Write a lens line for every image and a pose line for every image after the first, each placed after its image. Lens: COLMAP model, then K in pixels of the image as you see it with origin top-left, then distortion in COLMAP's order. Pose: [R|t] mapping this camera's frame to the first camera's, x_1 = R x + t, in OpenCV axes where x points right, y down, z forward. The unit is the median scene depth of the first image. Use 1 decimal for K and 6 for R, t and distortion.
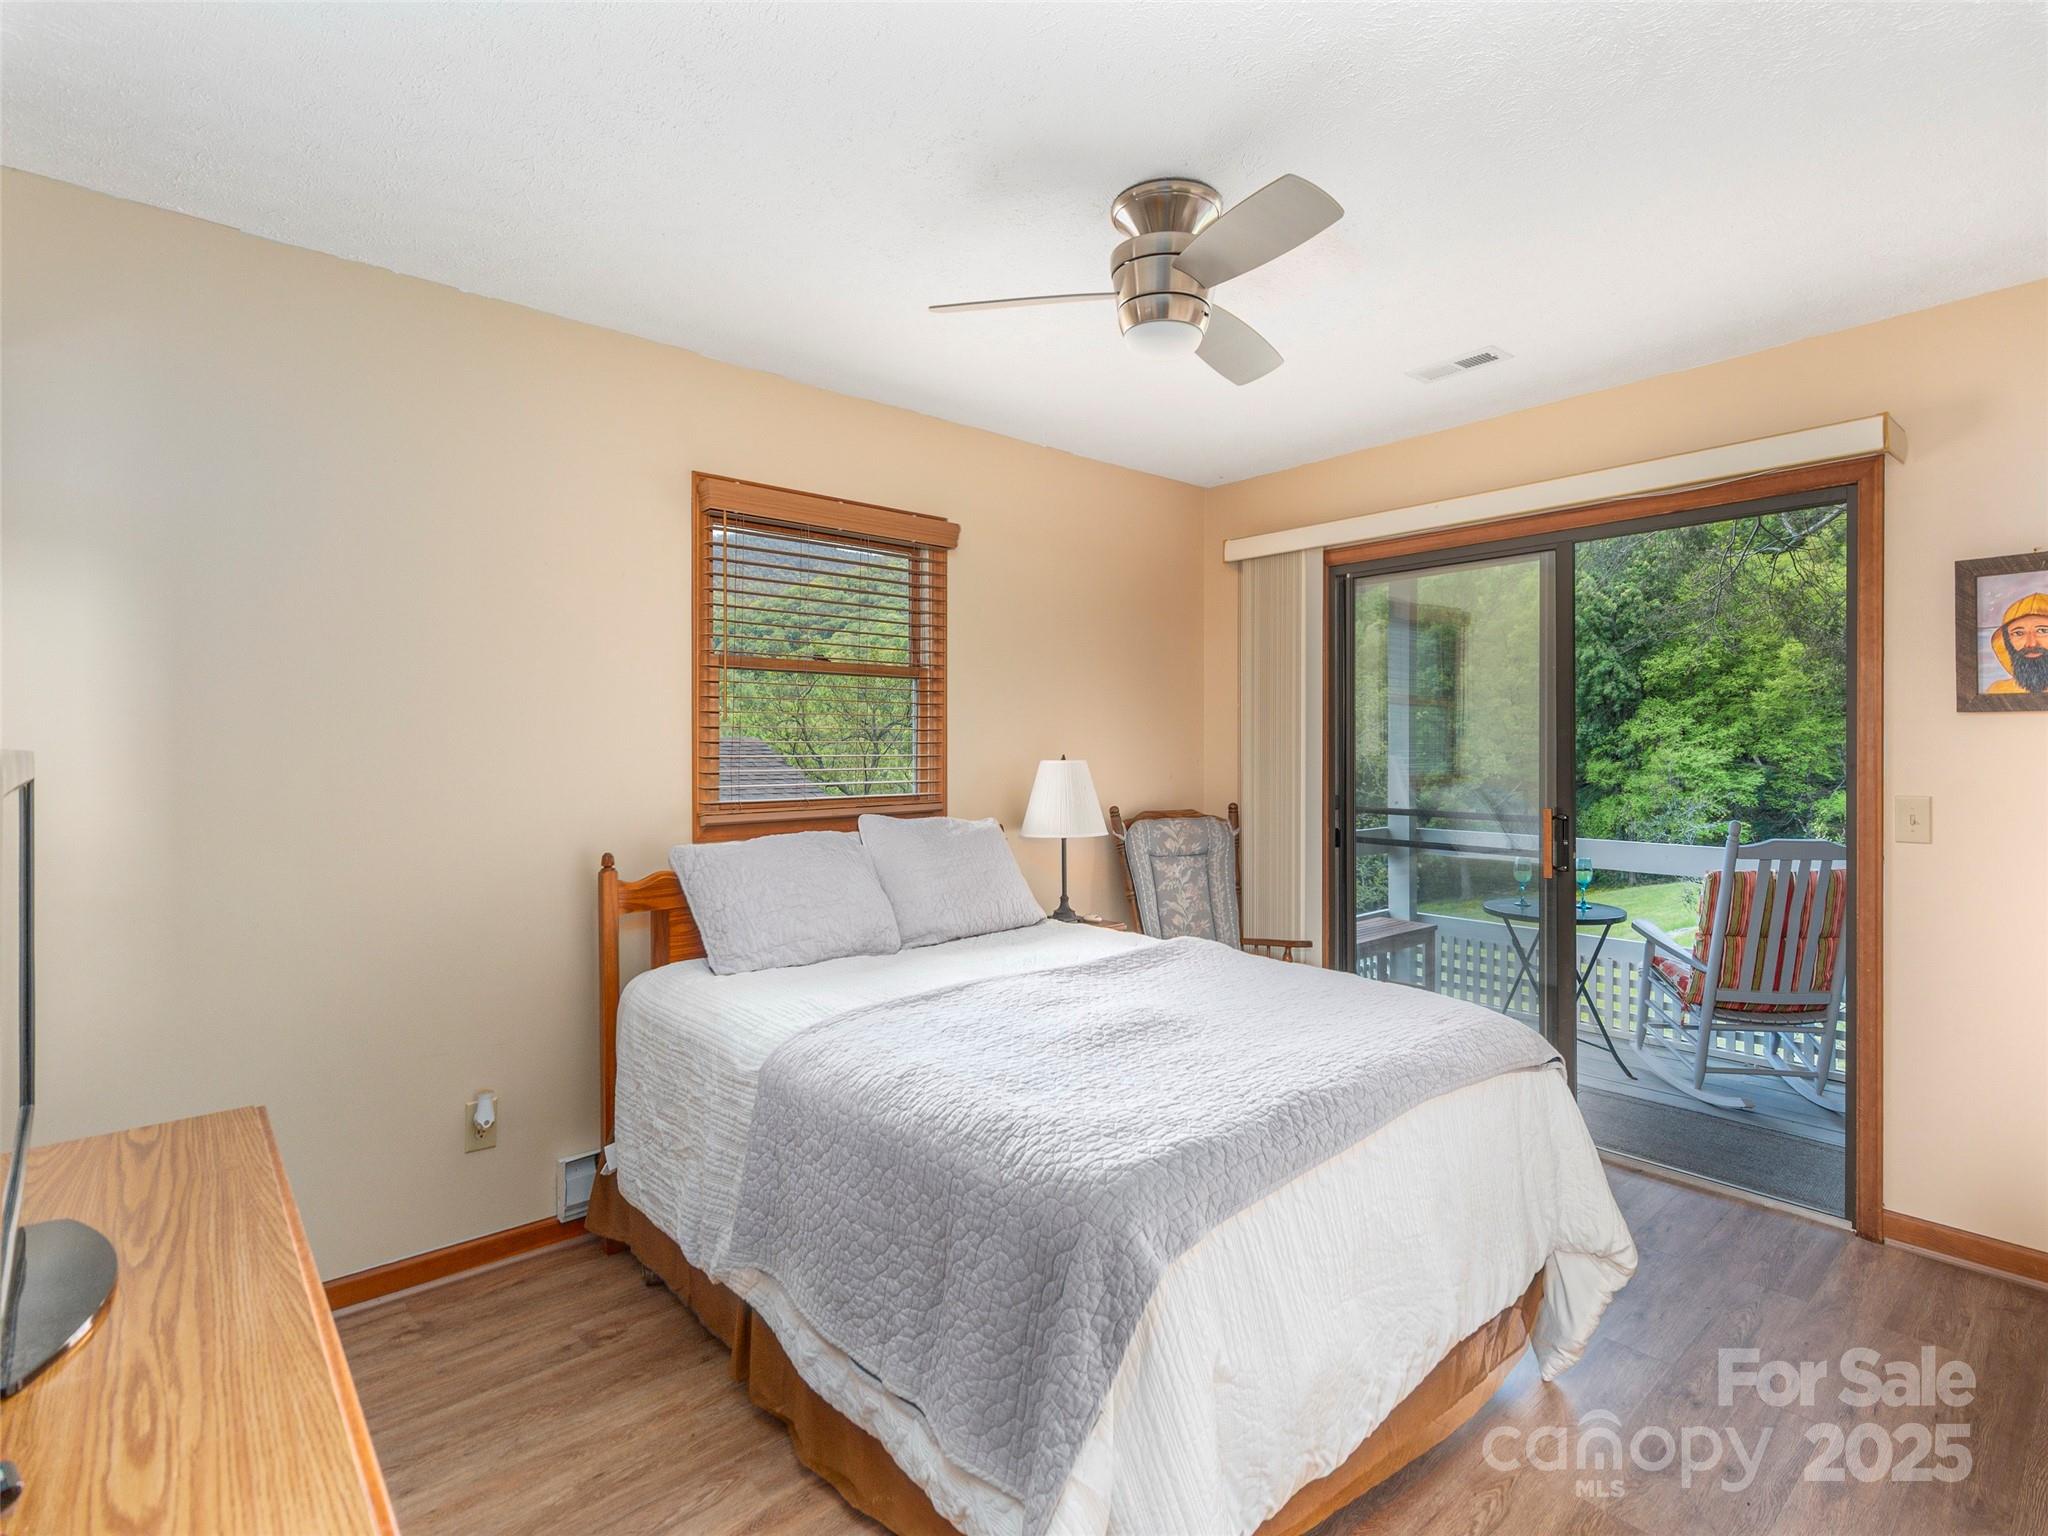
lens RADIAL K [[1012.8, 0, 1022.3], [0, 1012.8, 761.9], [0, 0, 1]] dist [0.010525, -0.000639]
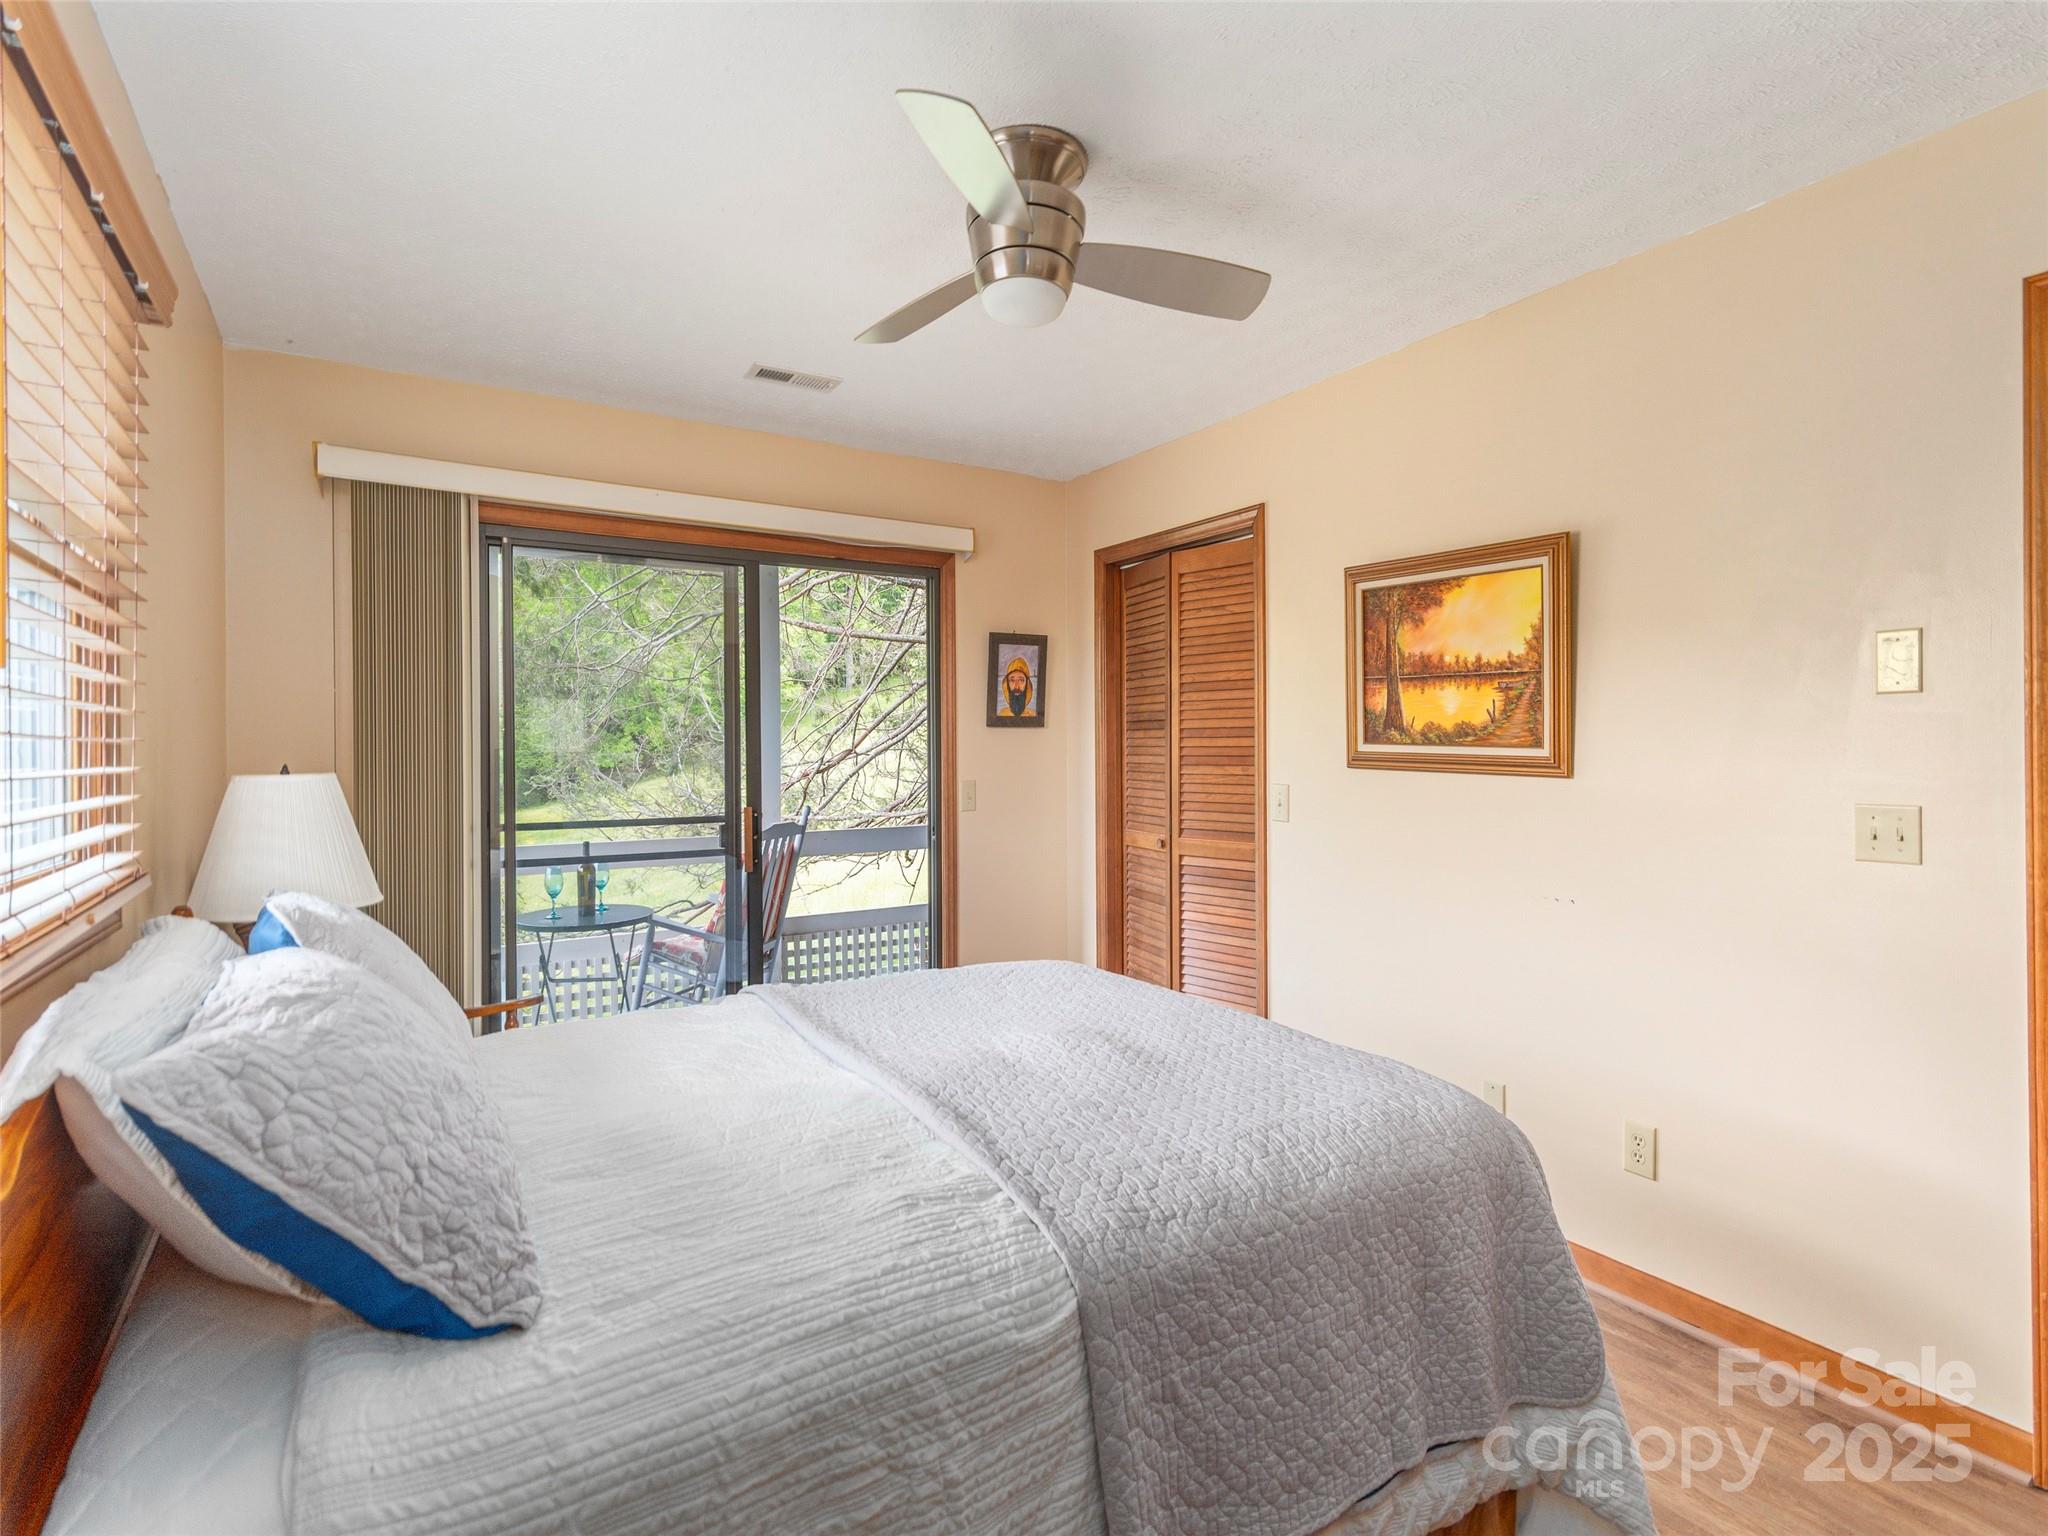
lens RADIAL K [[1012.8, 0, 1022.3], [0, 1012.8, 761.9], [0, 0, 1]] dist [0.010525, -0.000639]
pose [[0.165063, -0.011062, 0.986221, -0.635152], [0.020975, 0.999750, 0.007703, -0.005293], [-0.986060, 0.019415, 0.165254, 0.699995]]
